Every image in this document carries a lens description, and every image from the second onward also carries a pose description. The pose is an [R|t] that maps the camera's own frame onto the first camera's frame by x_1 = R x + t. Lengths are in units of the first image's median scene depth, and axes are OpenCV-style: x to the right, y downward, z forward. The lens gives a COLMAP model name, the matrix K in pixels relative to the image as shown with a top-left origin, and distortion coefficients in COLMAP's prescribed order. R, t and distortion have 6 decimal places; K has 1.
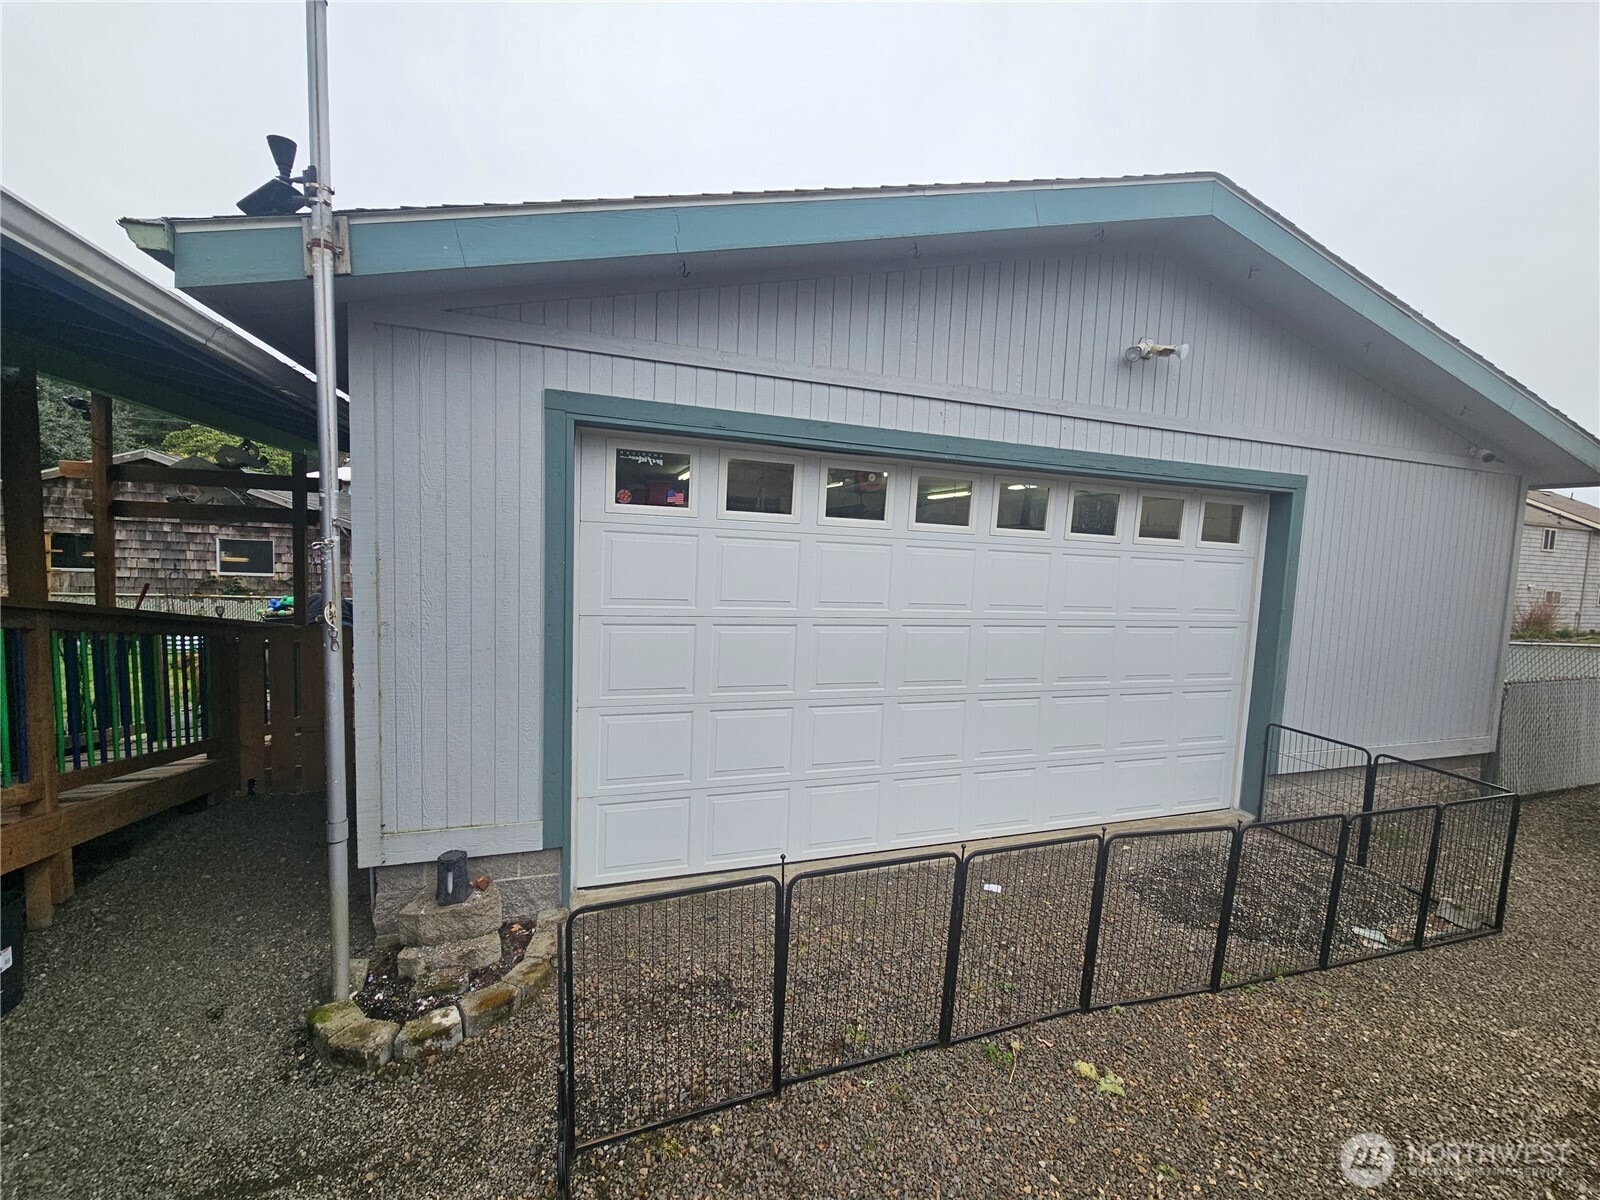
lens RADIAL K [[658.3, 0, 804.9], [0, 658.3, 602.4], [0, 0, 1]] dist [0.004241, -0.000045]
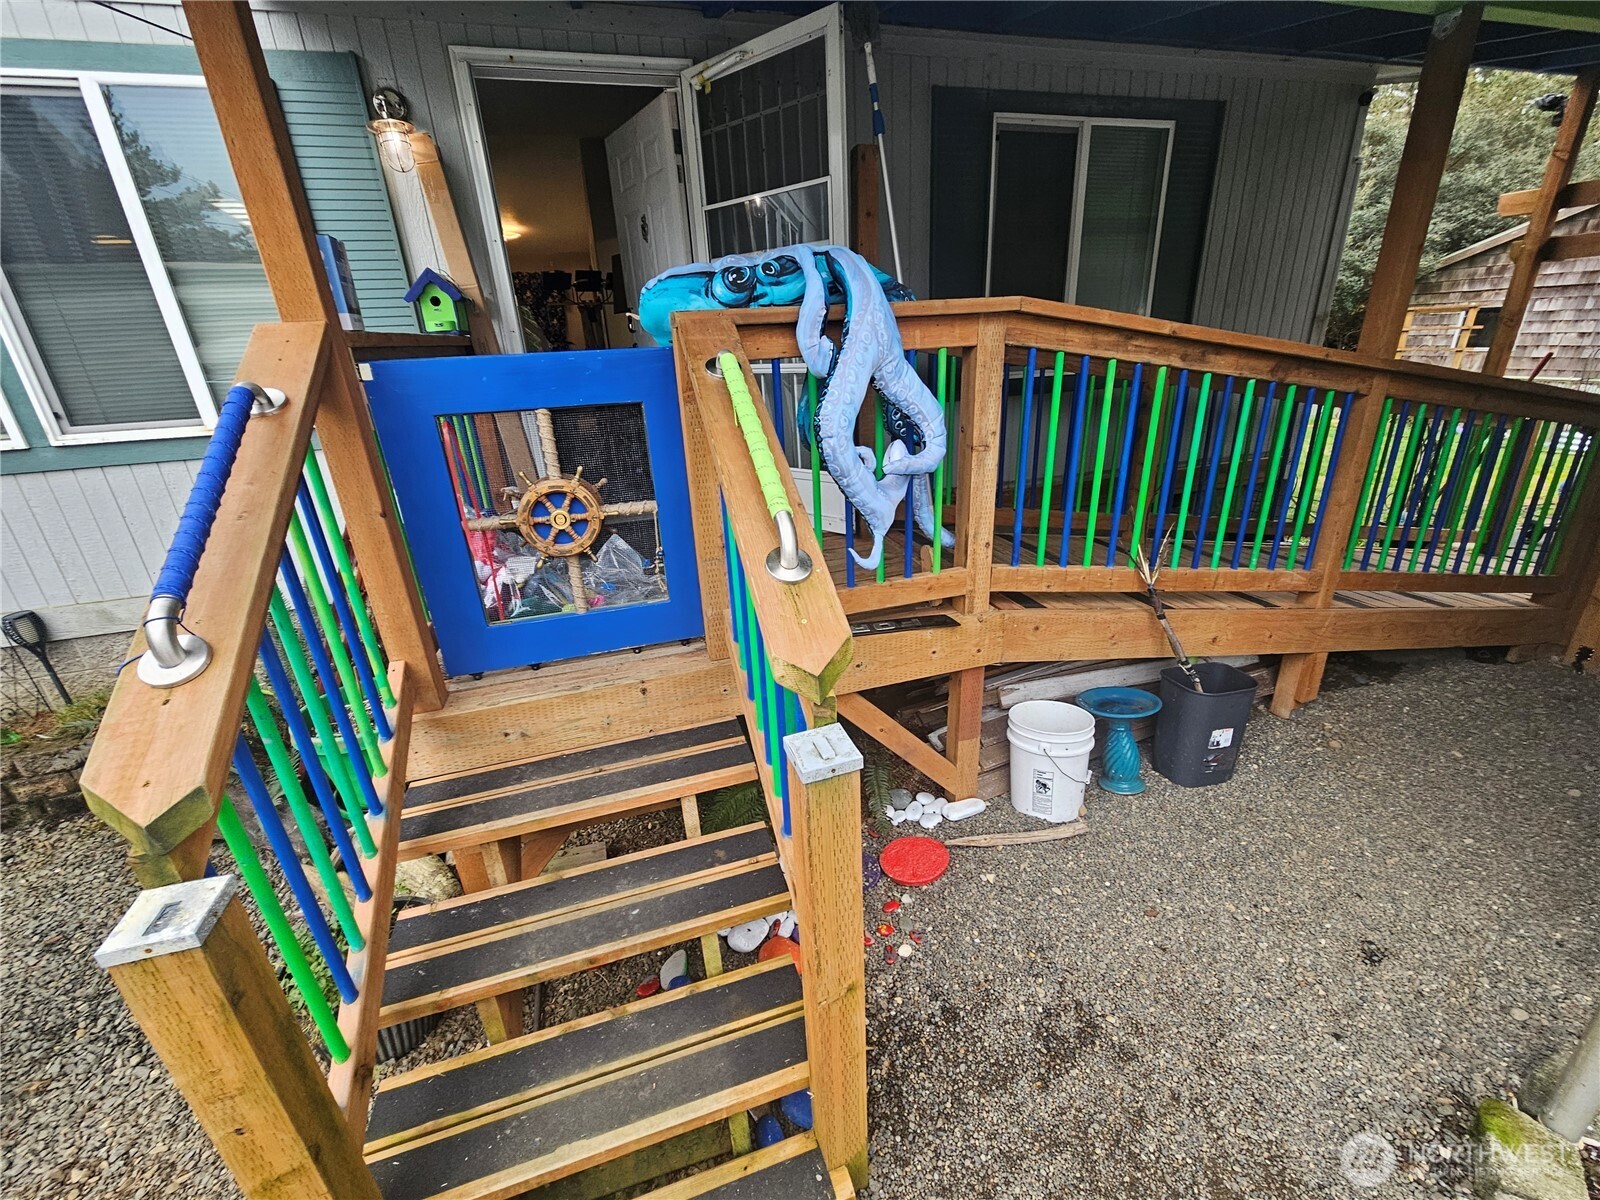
lens RADIAL K [[658.3, 0, 808.0], [0, 658.3, 590.5], [0, 0, 1]] dist [0.004241, -0.000045]
pose [[-0.047258, 0.322099, -0.945526, -0.180231], [-0.044815, 0.944946, 0.324142, 0.023060], [0.997877, 0.057692, -0.030222, 0.226001]]
